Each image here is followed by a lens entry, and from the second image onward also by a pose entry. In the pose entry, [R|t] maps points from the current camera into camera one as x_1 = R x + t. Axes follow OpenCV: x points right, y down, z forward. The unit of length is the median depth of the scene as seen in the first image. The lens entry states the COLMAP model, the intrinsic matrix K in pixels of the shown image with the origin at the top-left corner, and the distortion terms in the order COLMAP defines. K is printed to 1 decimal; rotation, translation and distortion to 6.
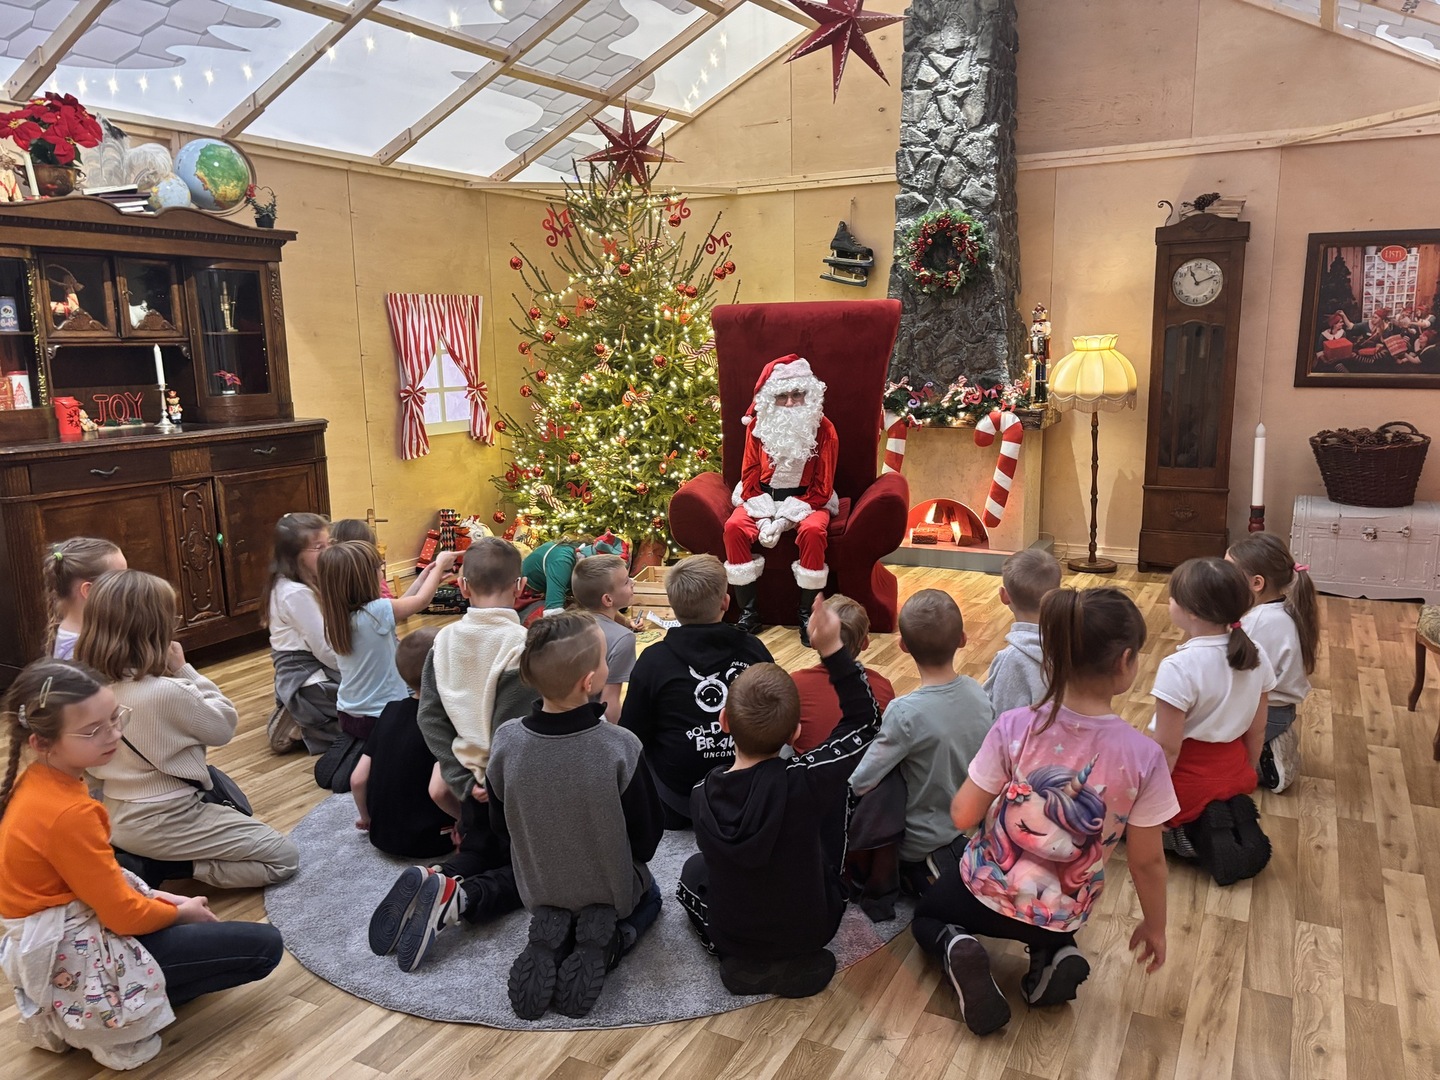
lens RADIAL K [[1121.6, 0, 723.3], [0, 1121.6, 545.4], [0, 0, 1]] dist [0.063175, -0.044561]
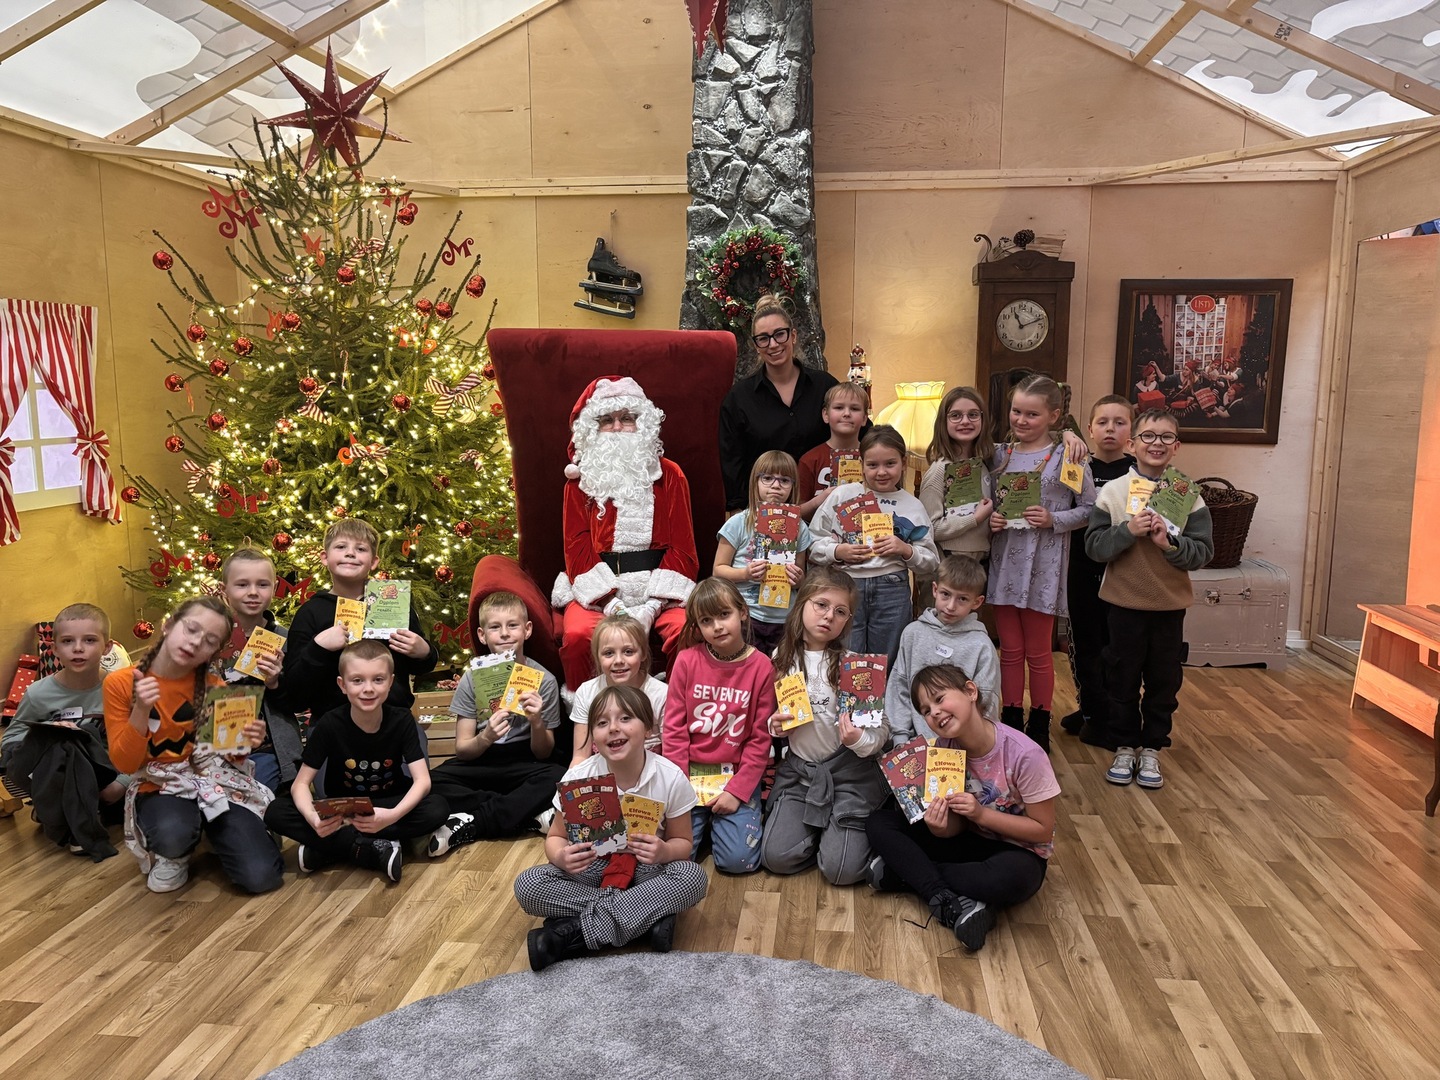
lens RADIAL K [[1121.6, 0, 723.5], [0, 1121.6, 541.6], [0, 0, 1]] dist [0.063175, -0.044561]
pose [[0.930598, -0.031667, 0.364670, -0.129942], [0.050563, 0.997821, -0.042383, -0.033139], [-0.362533, 0.057881, 0.930172, 0.250331]]
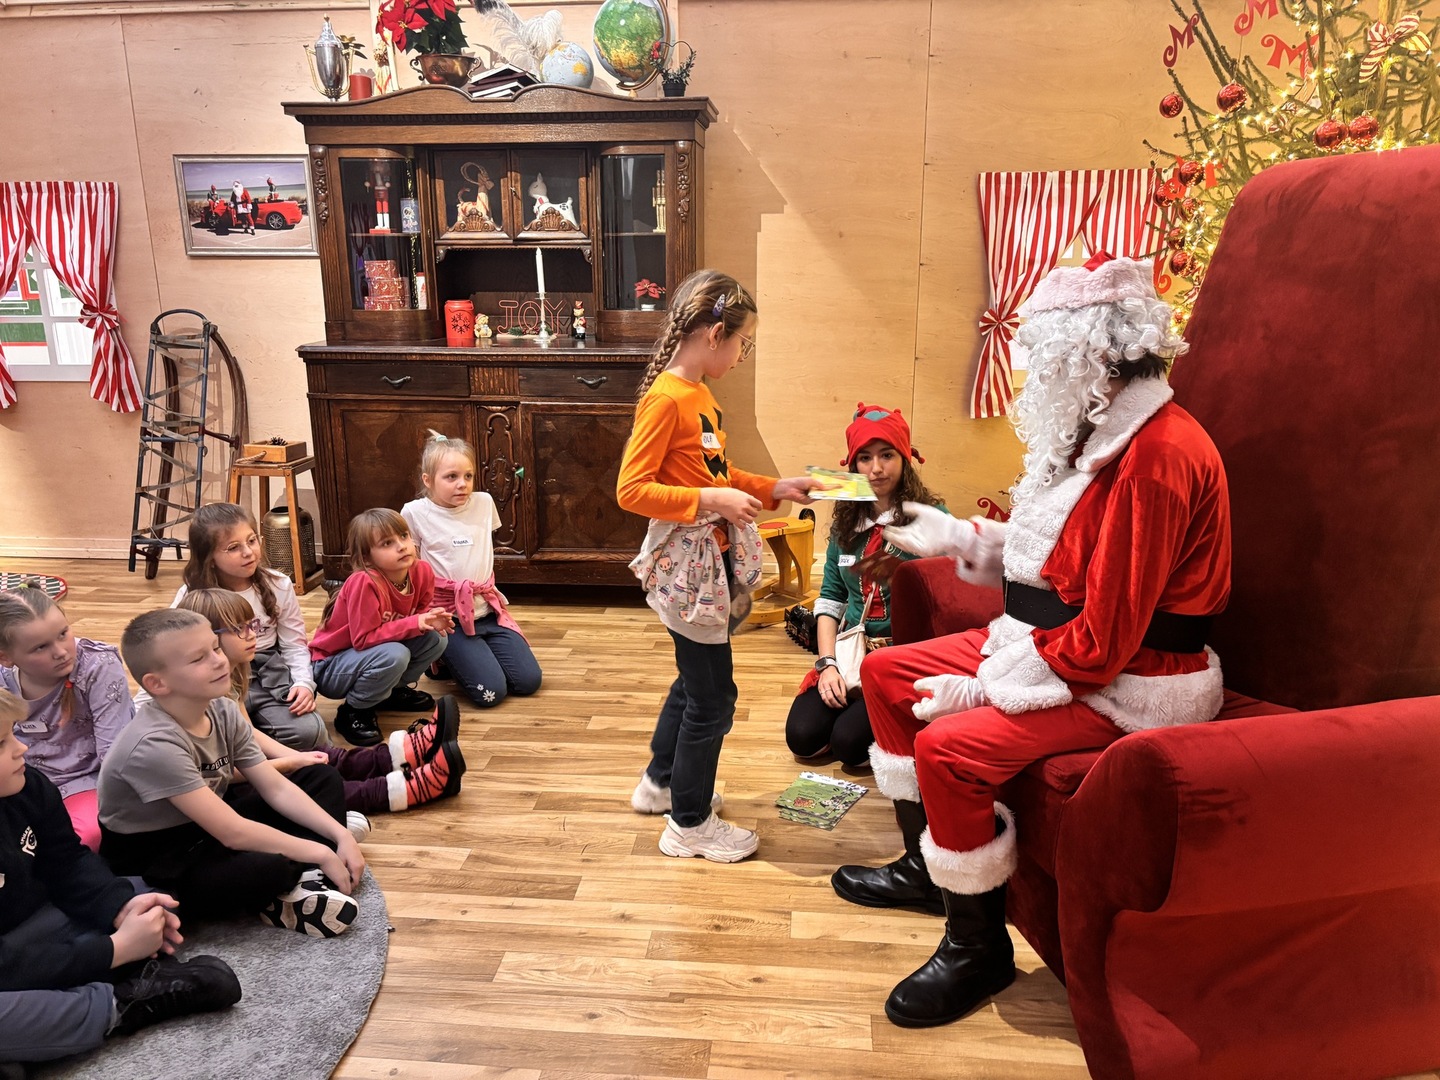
lens RADIAL K [[1121.6, 0, 722.8], [0, 1121.6, 545.1], [0, 0, 1]] dist [0.063175, -0.044561]
pose [[0.363816, 0.255799, -0.895659, 0.319367], [-0.171834, 0.963481, 0.205370, -0.121216], [0.915484, 0.079188, 0.394485, 0.612402]]
